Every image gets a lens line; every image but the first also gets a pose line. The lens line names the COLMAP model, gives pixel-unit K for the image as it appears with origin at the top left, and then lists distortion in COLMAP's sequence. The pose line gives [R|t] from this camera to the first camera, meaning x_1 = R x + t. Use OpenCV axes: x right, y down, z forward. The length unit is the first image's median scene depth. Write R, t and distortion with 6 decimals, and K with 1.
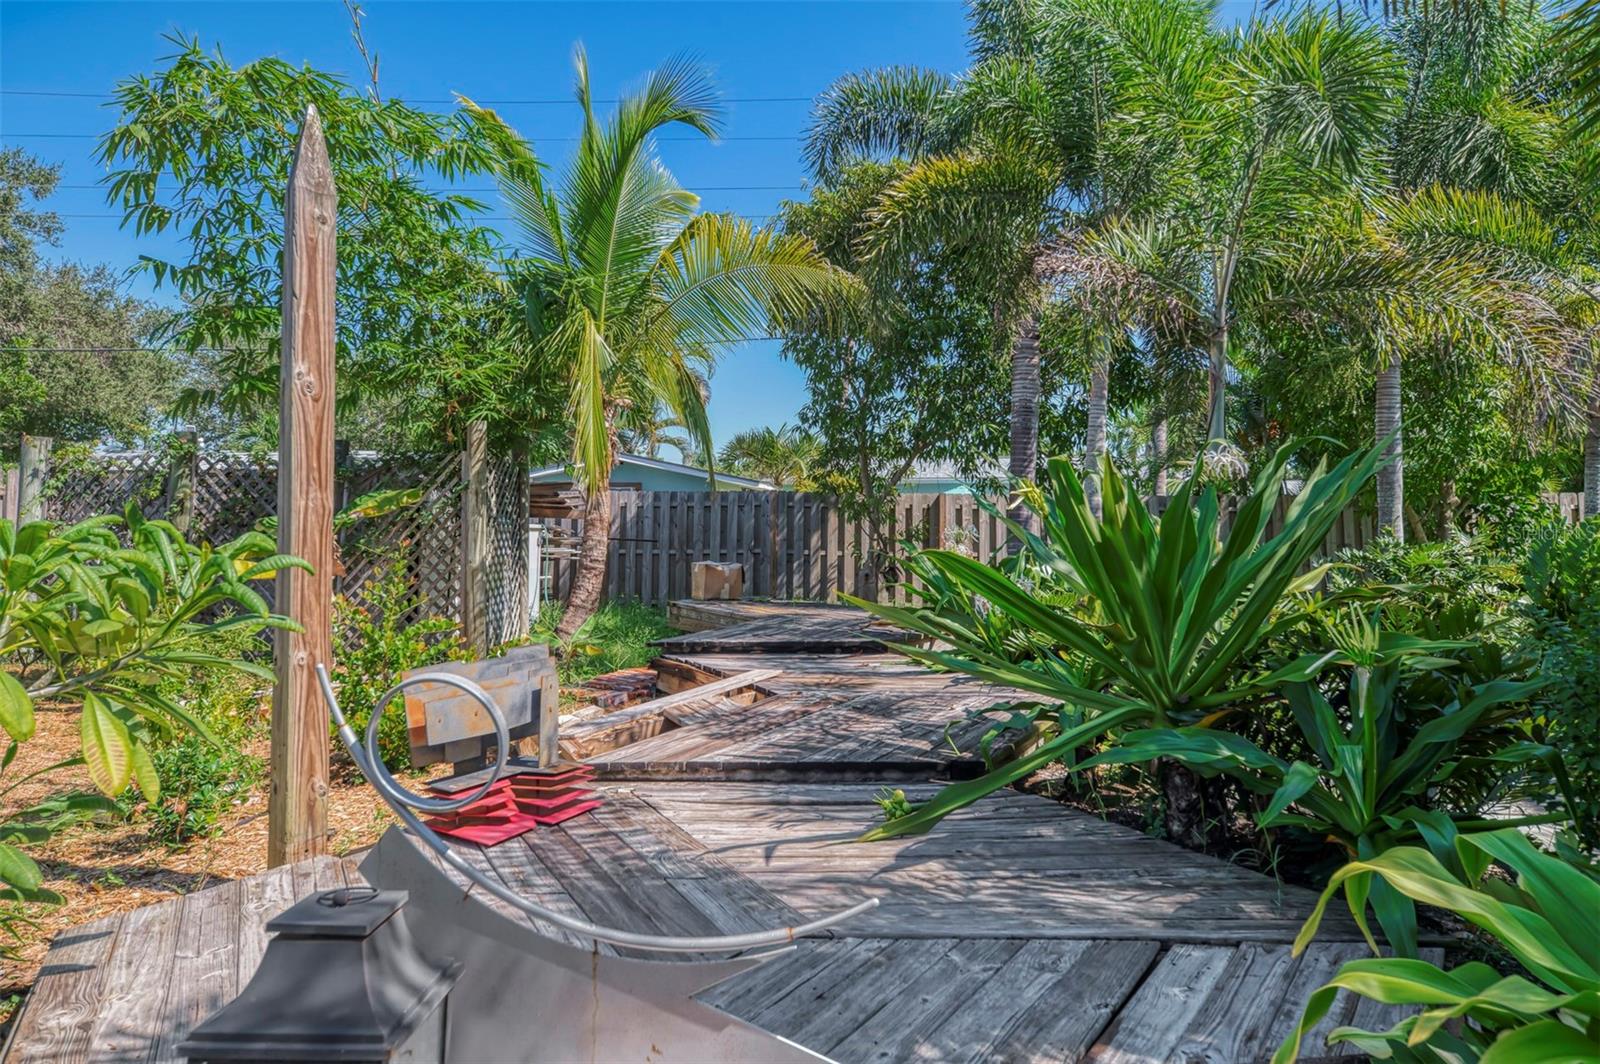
lens RADIAL K [[1052.2, 0, 802.5], [0, 1052.2, 519.6], [0, 0, 1]] dist [-0.007001, -0.000520]
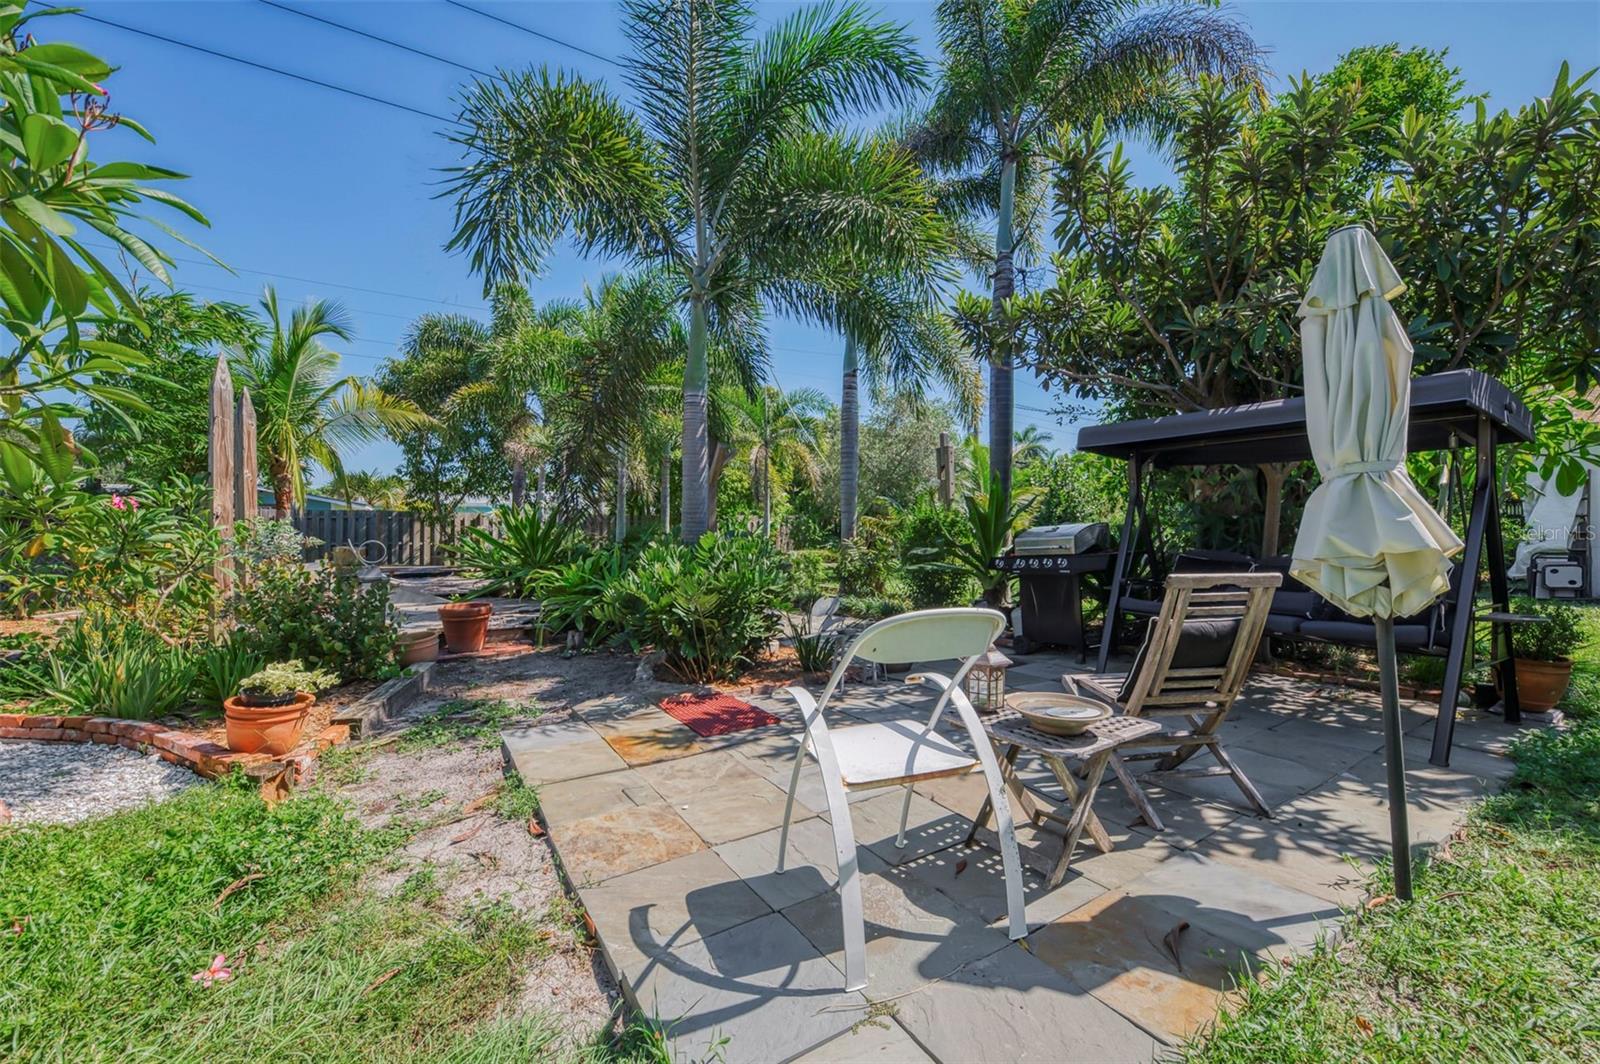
lens RADIAL K [[637.0, 0, 818.6], [0, 637.0, 530.3], [0, 0, 1]] dist [0.004455, 0.000100]
pose [[0.821257, -0.001346, 0.570557, -0.037603], [0.001065, 0.999999, 0.000827, 0.009721], [-0.570557, -0.000071, 0.821258, -0.414661]]
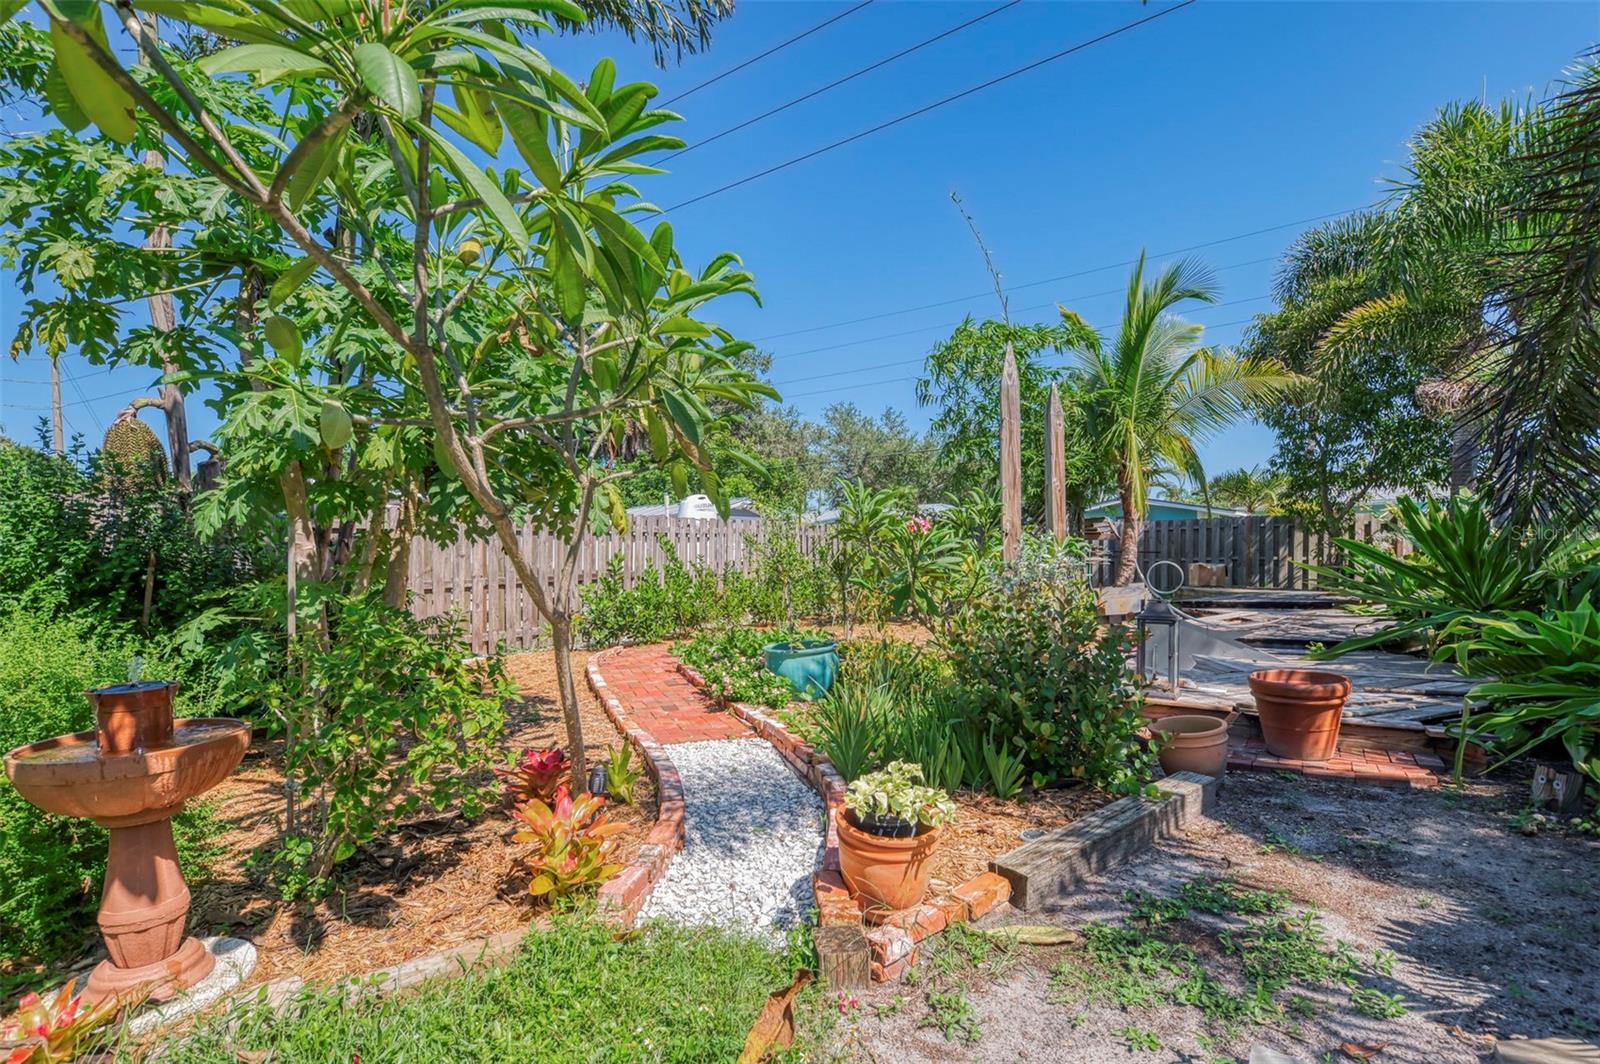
lens RADIAL K [[772.4, 0, 776.6], [0, 772.4, 577.8], [0, 0, 1]] dist [0.027984, -0.000187]
pose [[0.842755, -0.006362, -0.538260, 0.003721], [0.026804, 0.999186, 0.030157, 0.008453], [0.537630, -0.039842, 0.842239, -0.290779]]
